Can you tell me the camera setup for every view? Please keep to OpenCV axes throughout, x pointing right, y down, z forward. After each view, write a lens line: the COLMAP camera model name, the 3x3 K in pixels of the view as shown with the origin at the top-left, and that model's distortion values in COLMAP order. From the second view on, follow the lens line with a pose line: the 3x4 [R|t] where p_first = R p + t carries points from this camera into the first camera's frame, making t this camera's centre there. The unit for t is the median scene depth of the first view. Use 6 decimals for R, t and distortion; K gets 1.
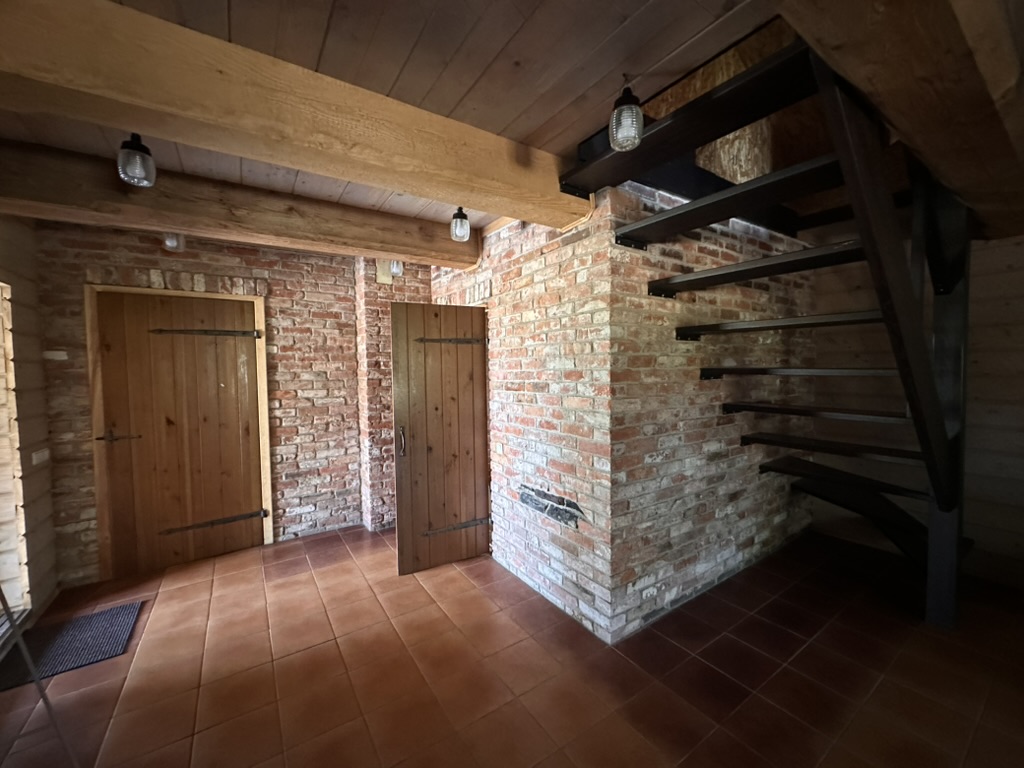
lens RADIAL K [[408.0, 0, 512.6], [0, 408.0, 381.5], [0, 0, 1]] dist [-0.000963, 0.000002]
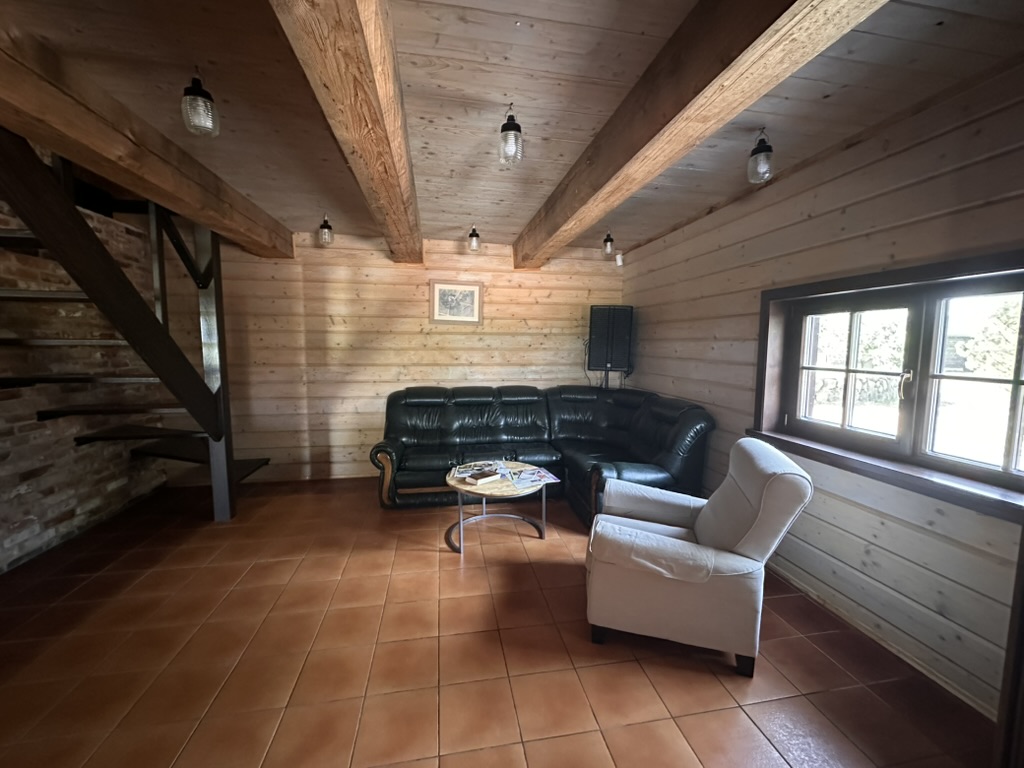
lens RADIAL K [[408.0, 0, 511.7], [0, 408.0, 381.5], [0, 0, 1]] dist [-0.000963, 0.000002]
pose [[0.407392, -0.068701, 0.910666, 0.137580], [0.028026, 0.997637, 0.062725, 0.033496], [-0.912823, -0.000032, 0.408355, -0.396527]]
